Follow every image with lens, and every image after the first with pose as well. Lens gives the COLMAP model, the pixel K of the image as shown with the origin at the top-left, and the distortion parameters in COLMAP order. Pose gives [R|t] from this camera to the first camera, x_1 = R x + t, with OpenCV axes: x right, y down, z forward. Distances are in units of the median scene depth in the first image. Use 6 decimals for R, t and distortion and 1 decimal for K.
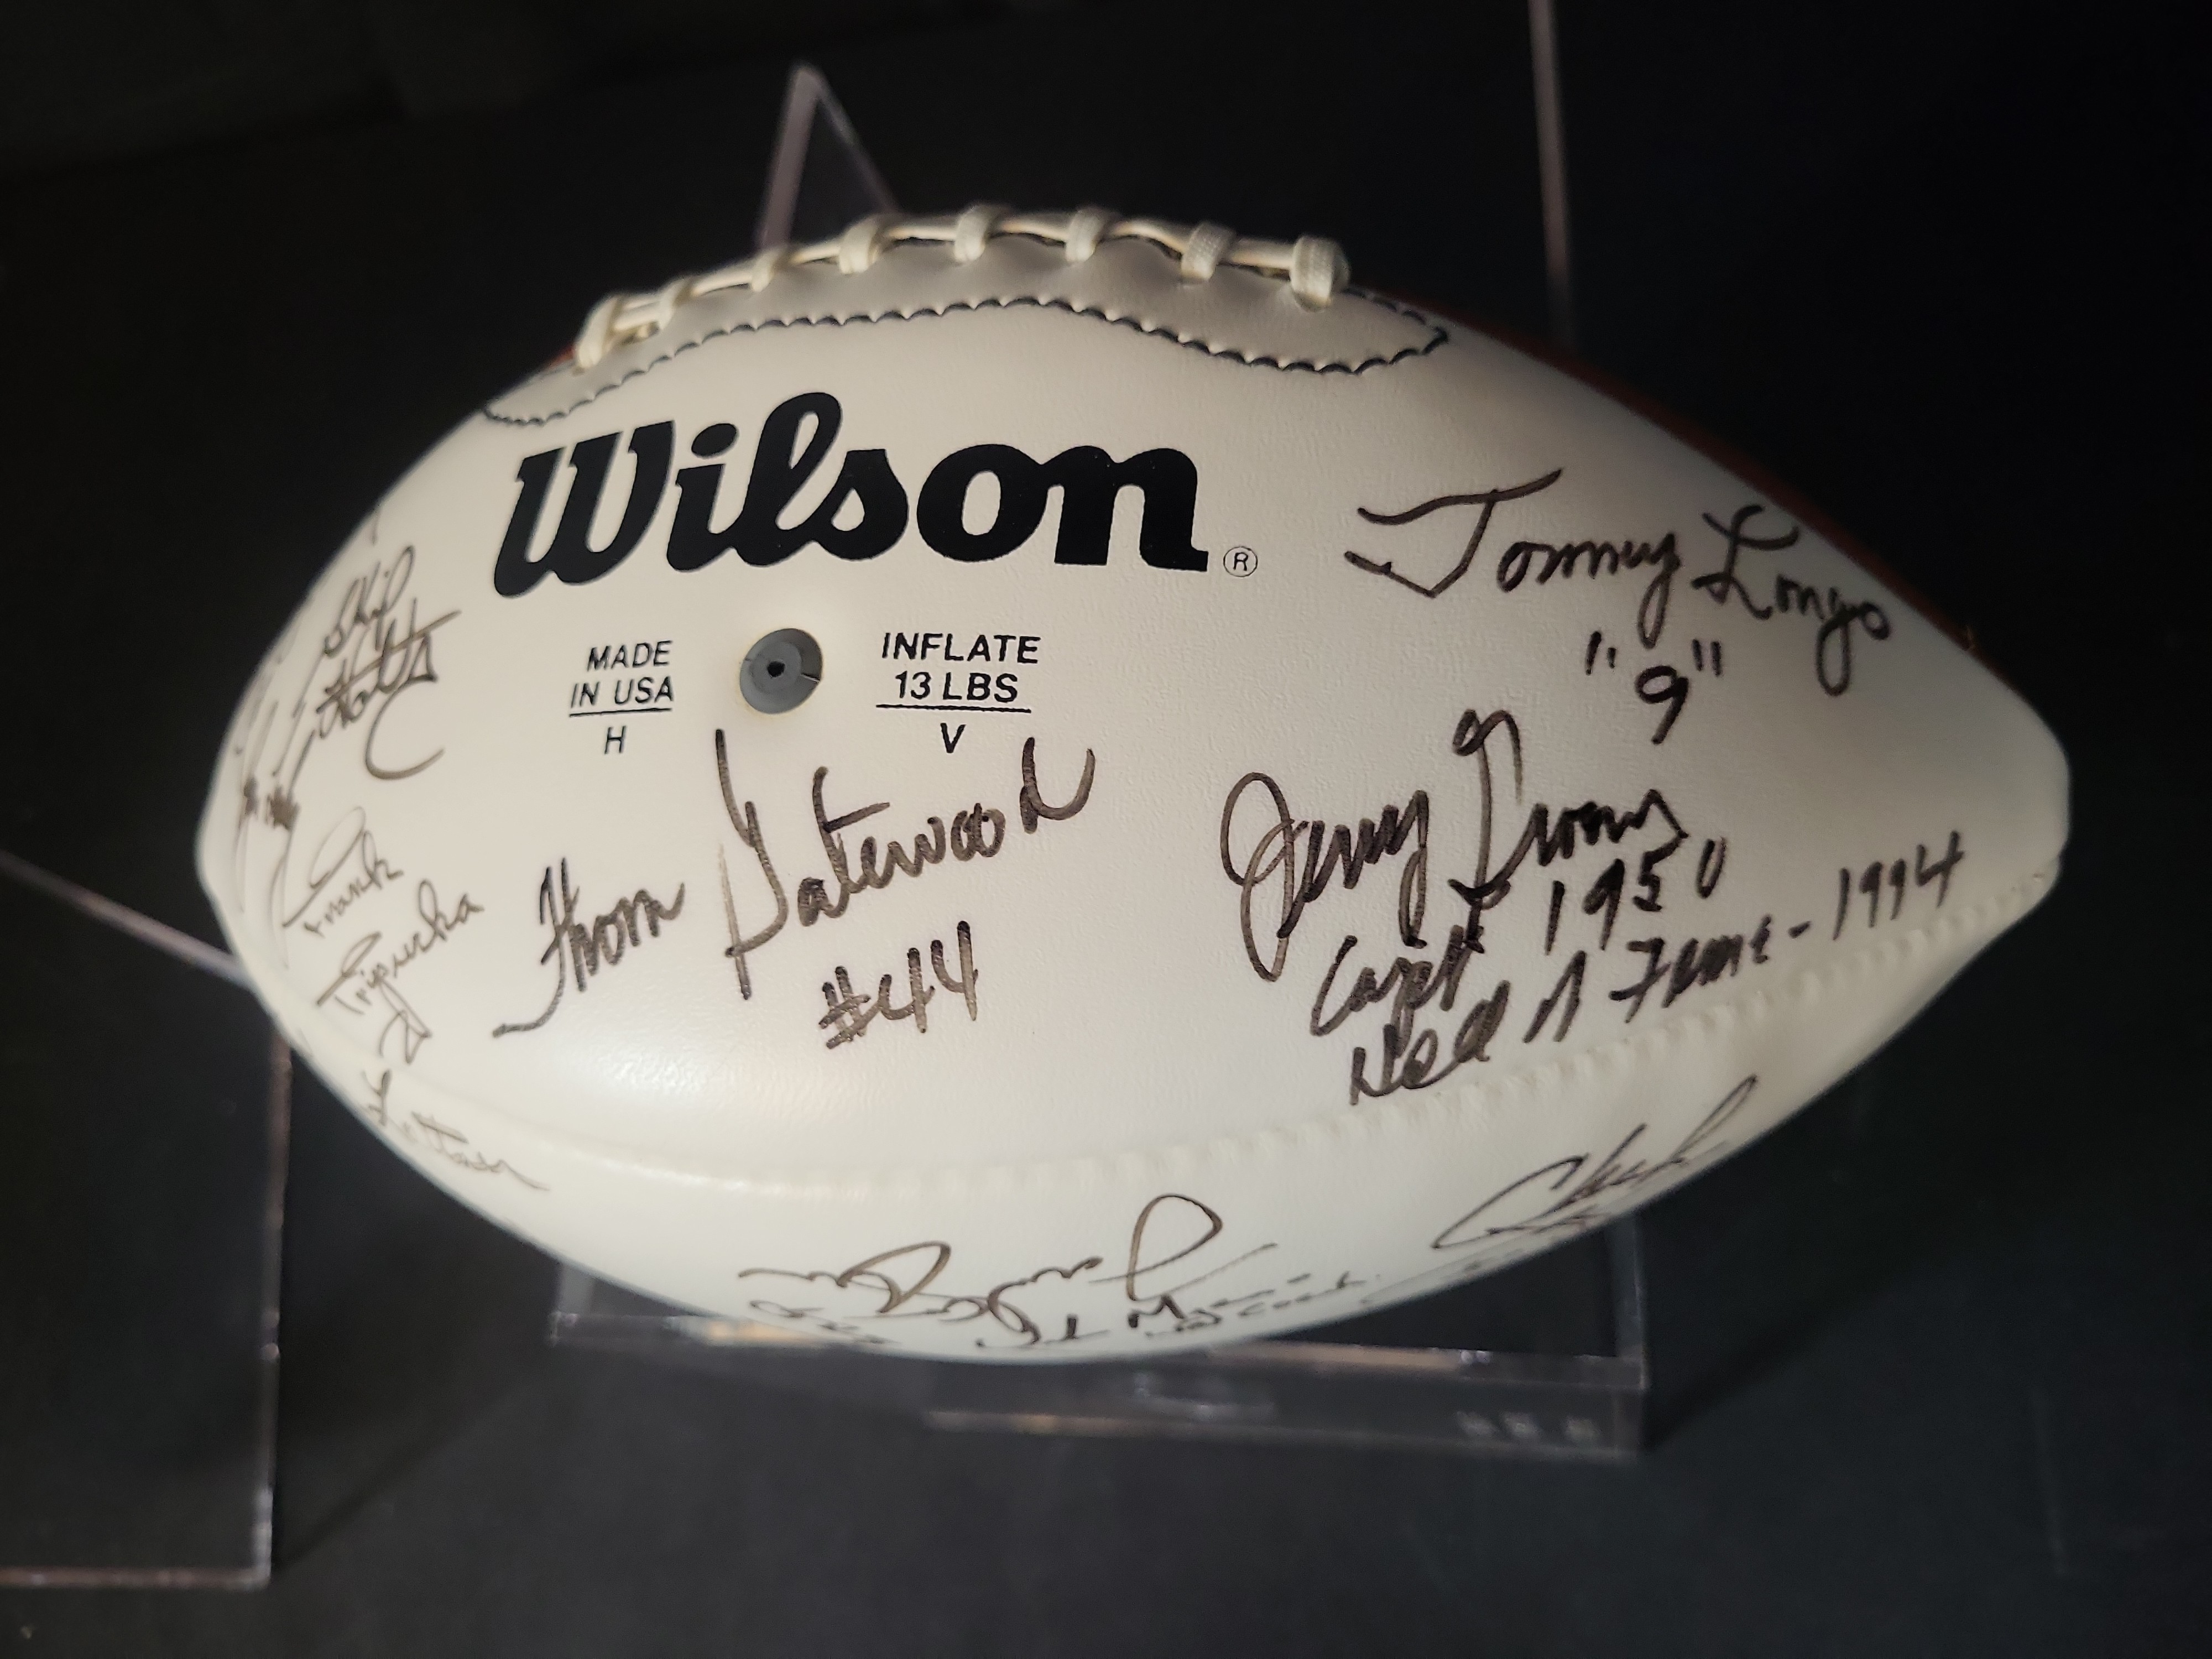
lens RADIAL K [[1779.8, 0, 1094.7], [0, 1779.8, 812.7], [0, 0, 1]] dist [-0.019281, 0.003118]
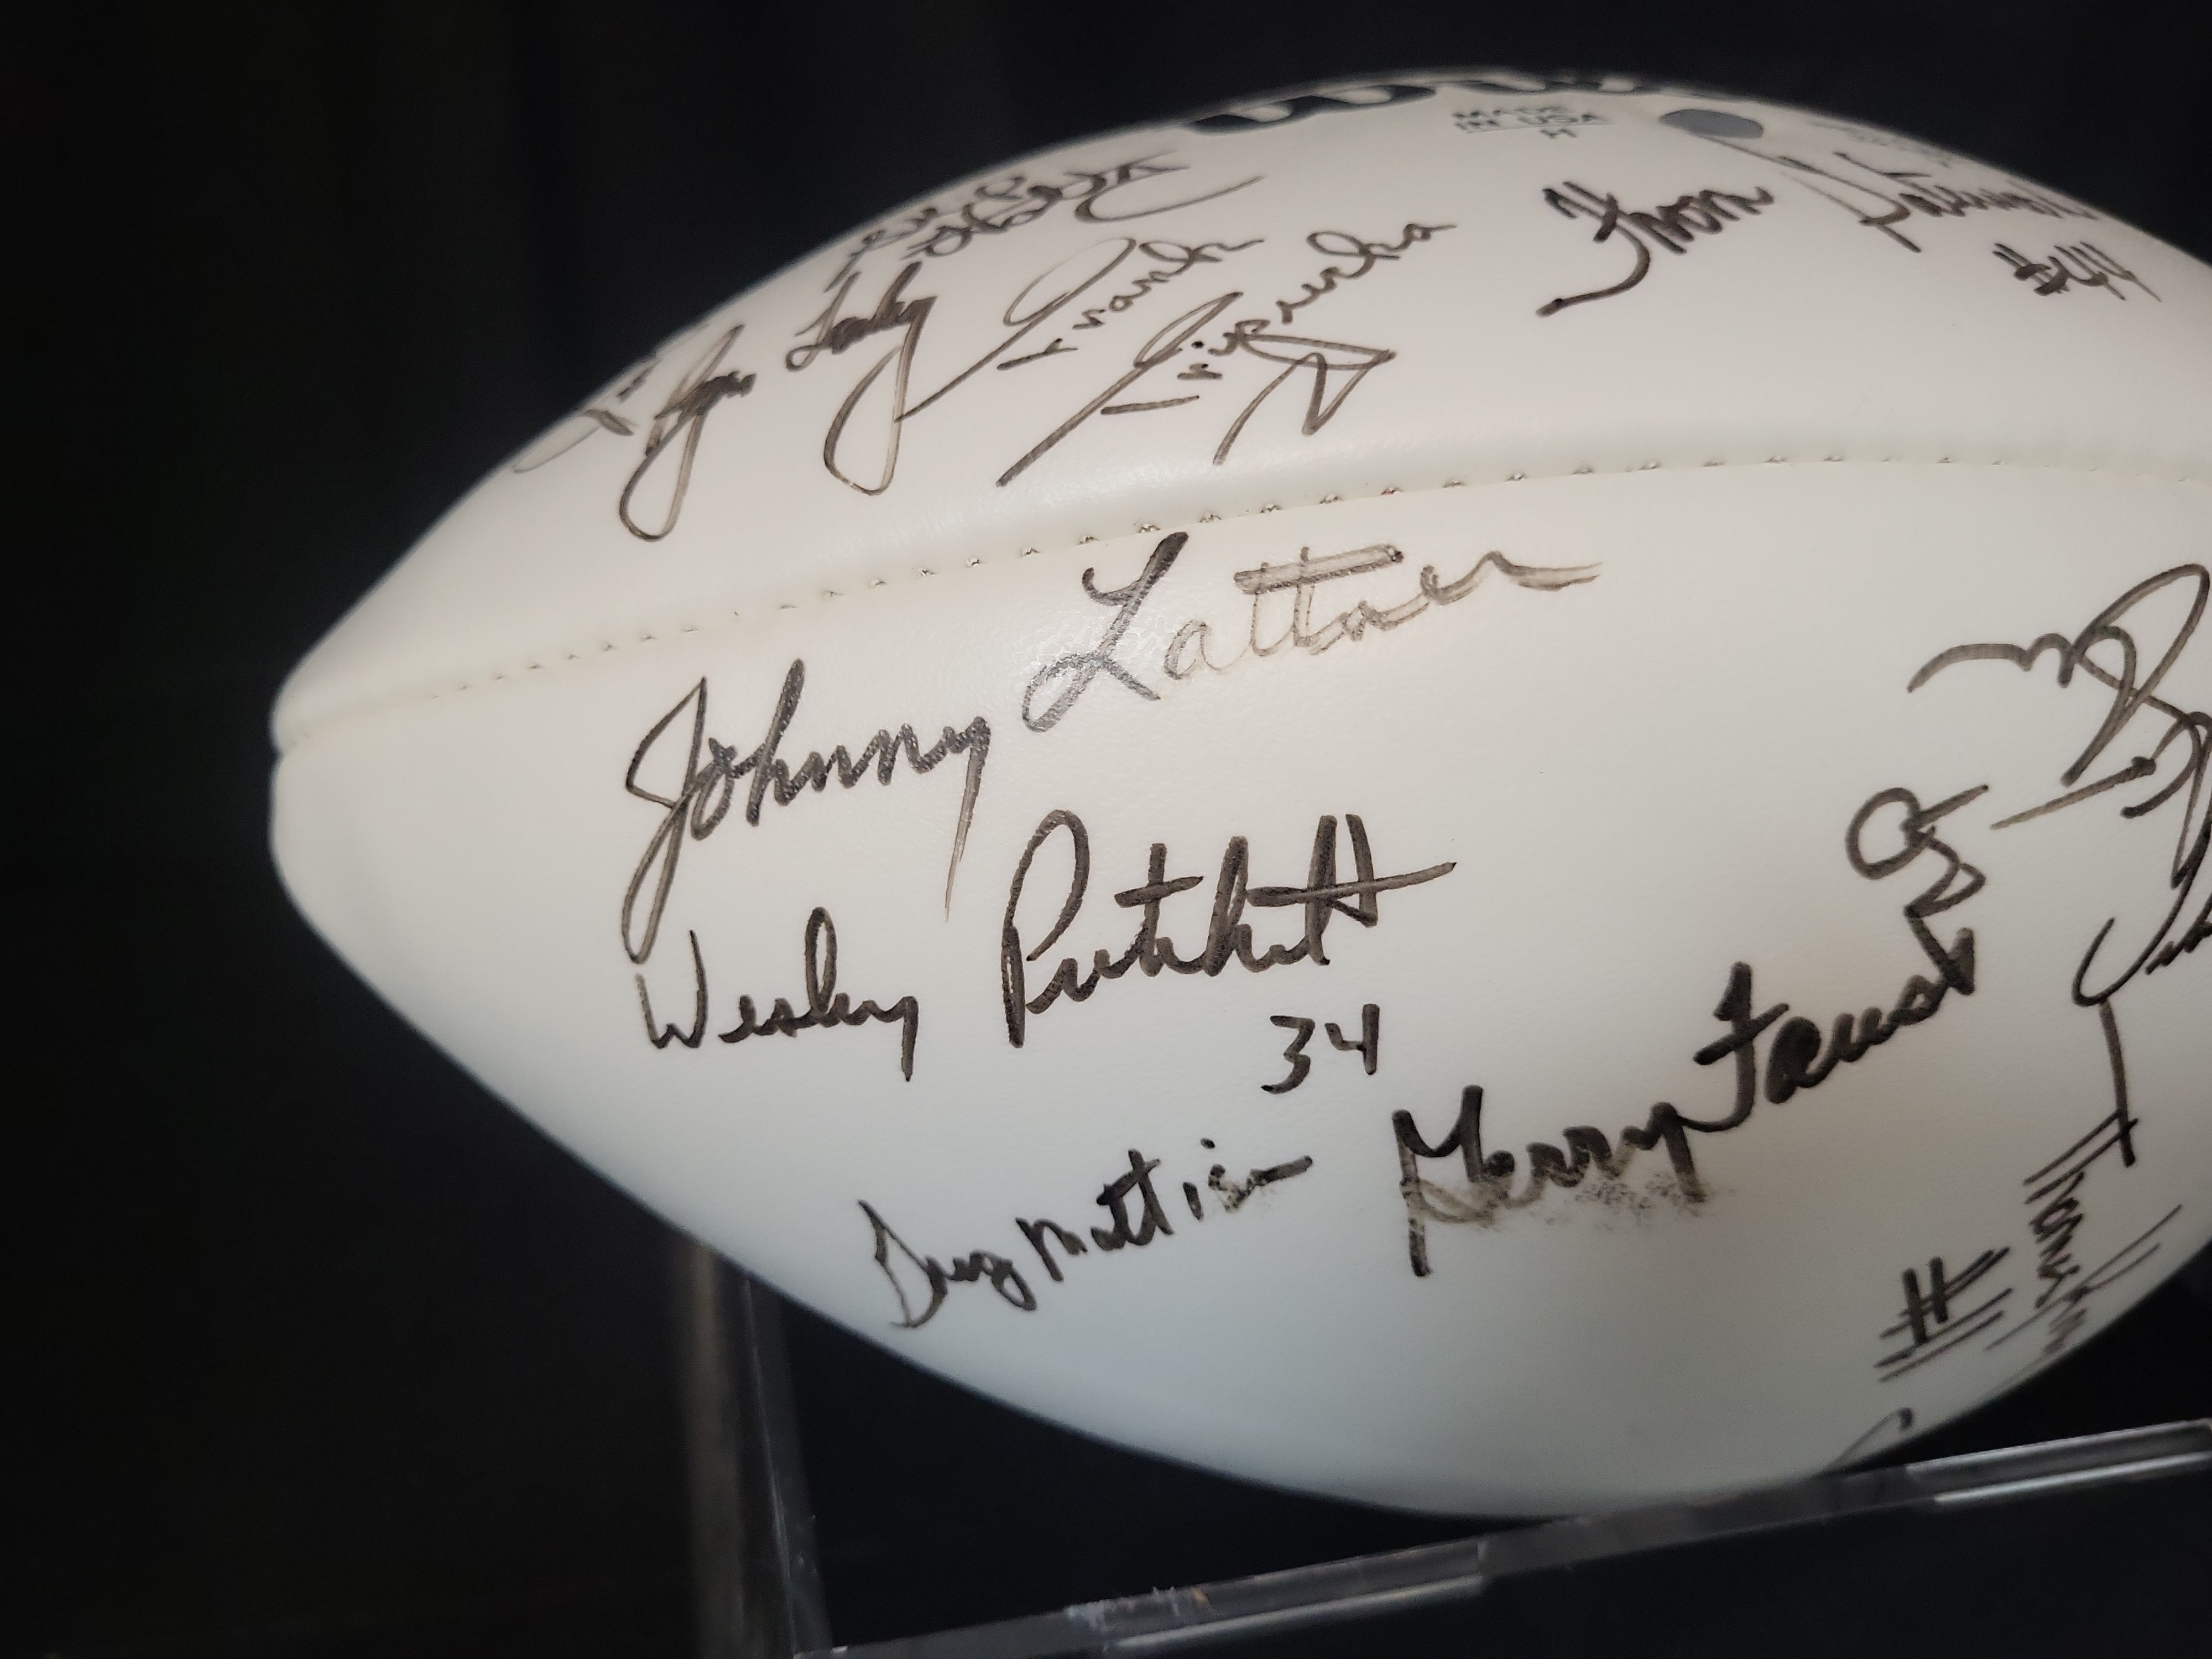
lens RADIAL K [[1779.8, 0, 1094.7], [0, 1779.8, 812.7], [0, 0, 1]] dist [-0.019281, 0.003118]
pose [[0.877855, 0.182898, 0.442628, -0.805898], [0.170940, 0.743677, -0.646316, 0.722845], [-0.447382, 0.643034, 0.621575, 0.832241]]
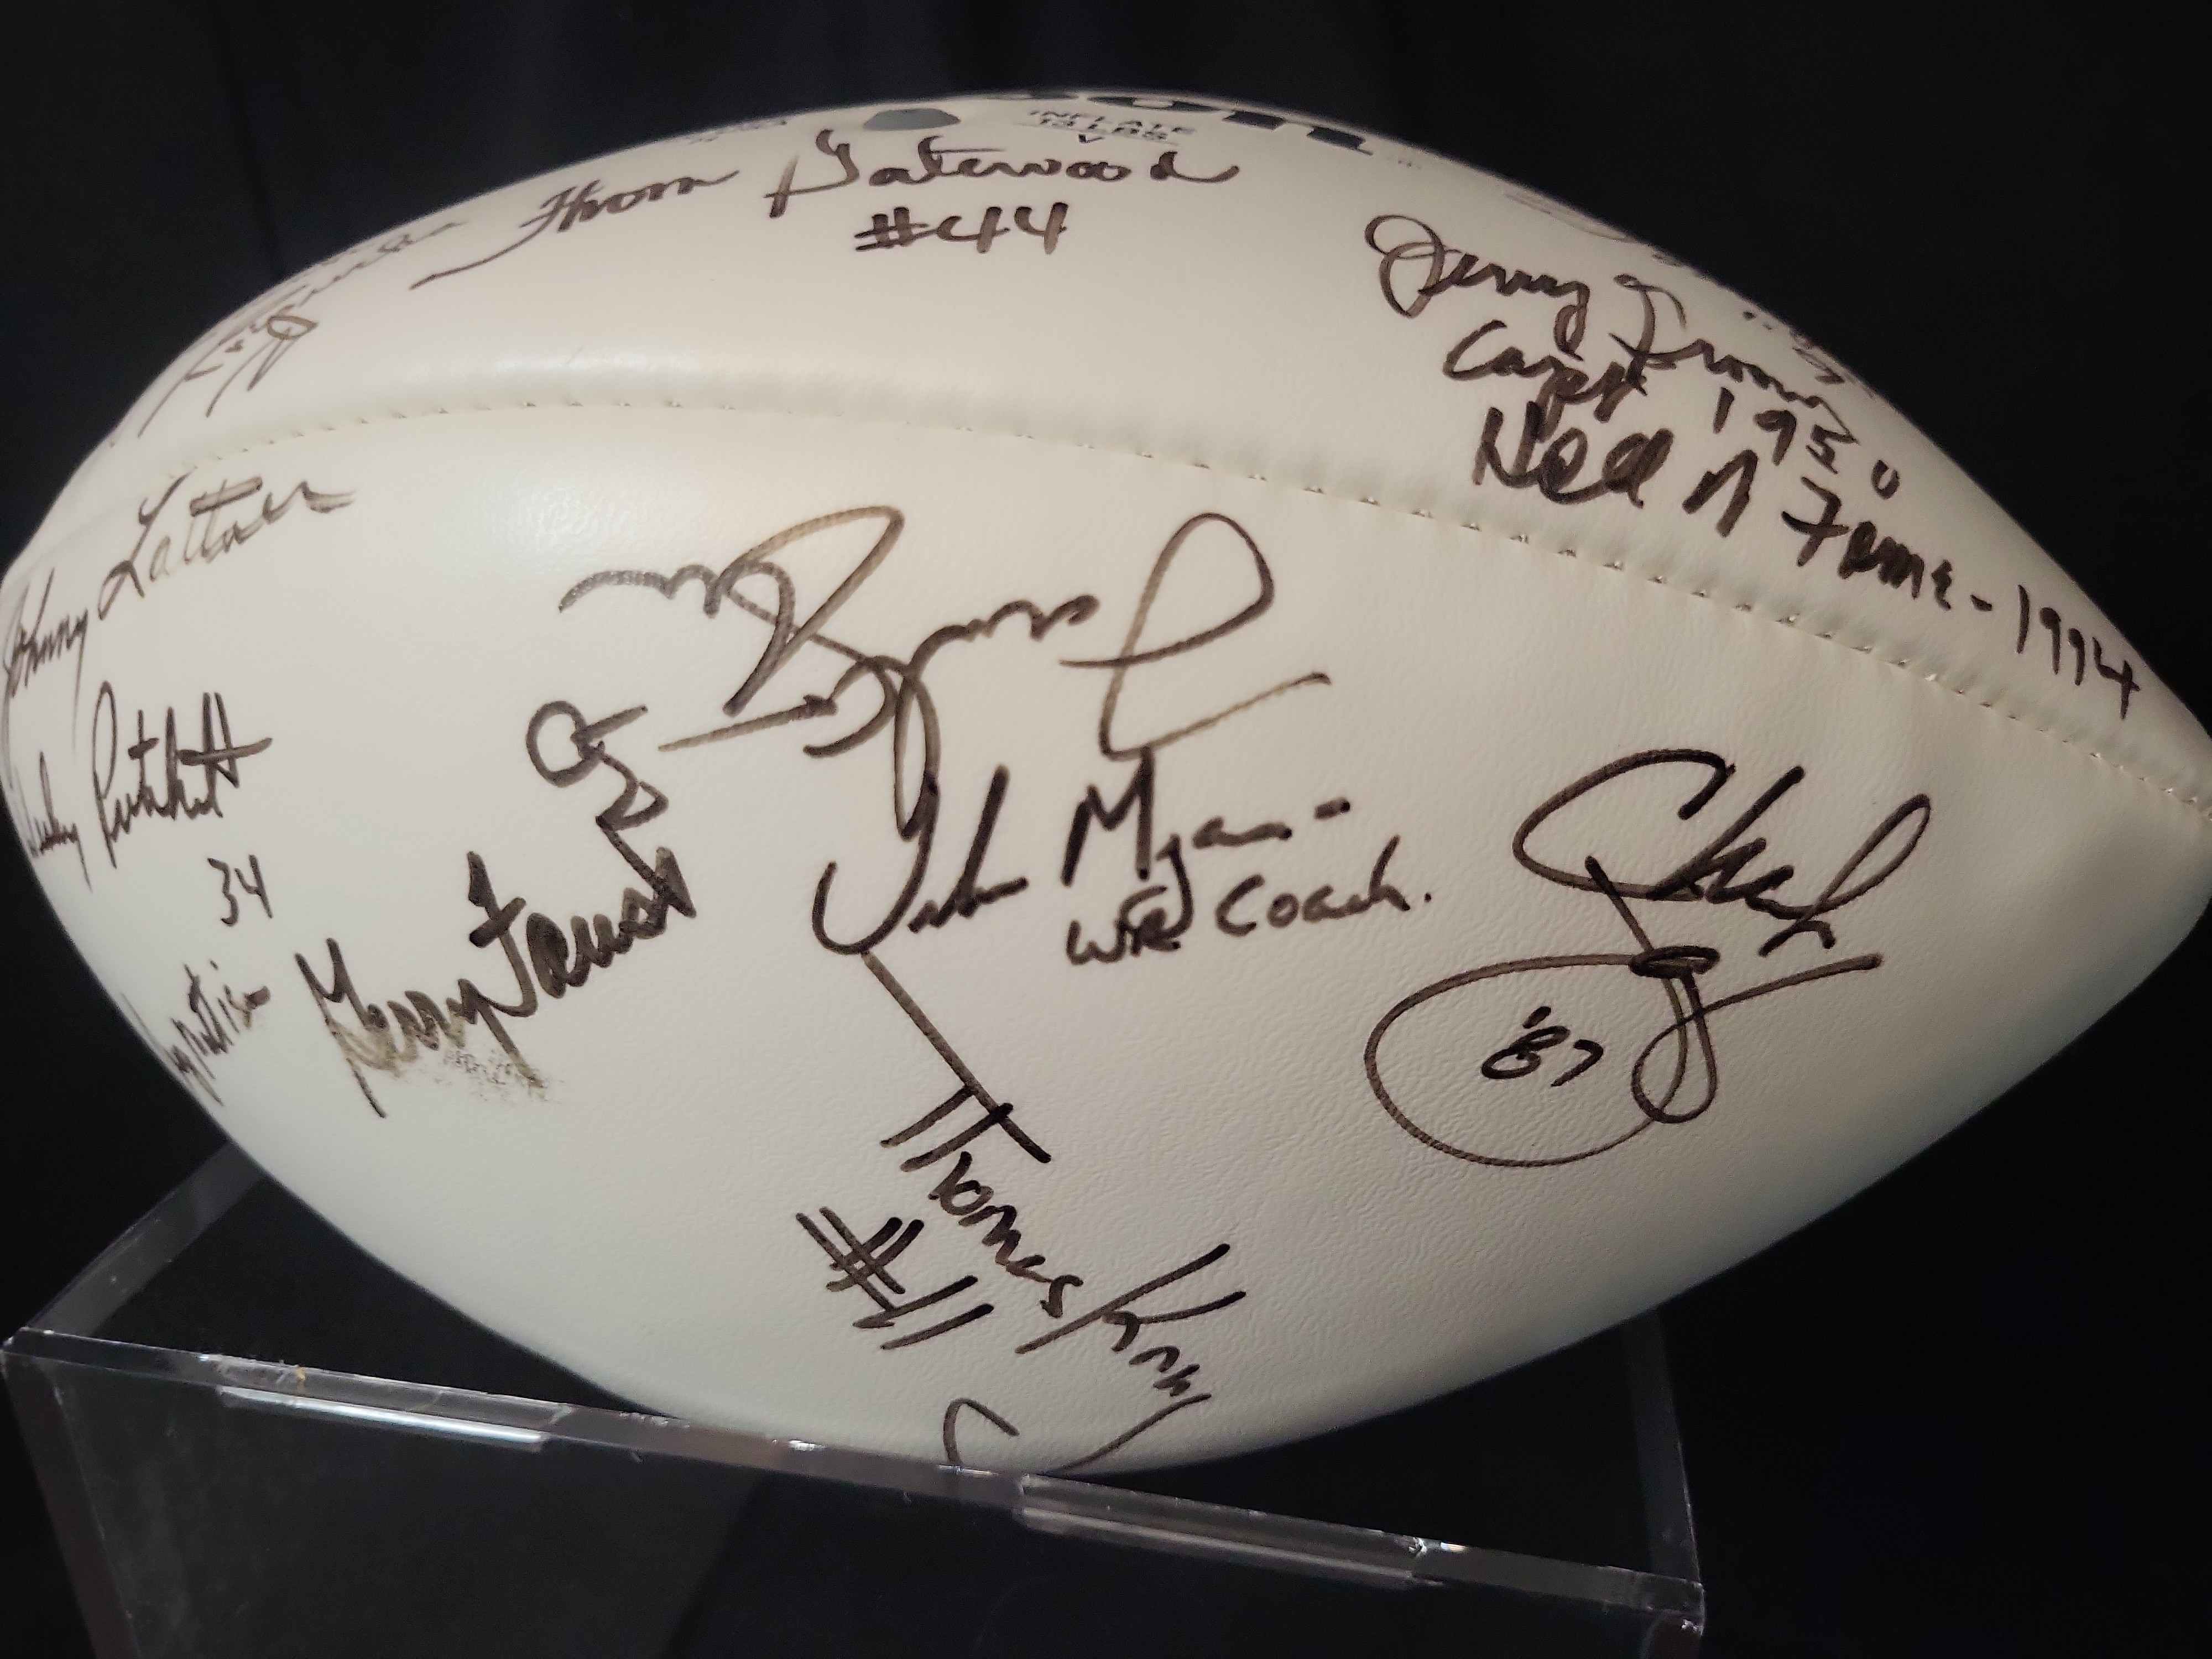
lens RADIAL K [[1779.8, 0, 1094.7], [0, 1779.8, 812.7], [0, 0, 1]] dist [-0.019281, 0.003118]
pose [[0.955068, 0.296174, -0.011231, 0.036779], [-0.226822, 0.705988, -0.670919, 0.811792], [-0.190780, 0.643321, 0.741446, 0.536334]]
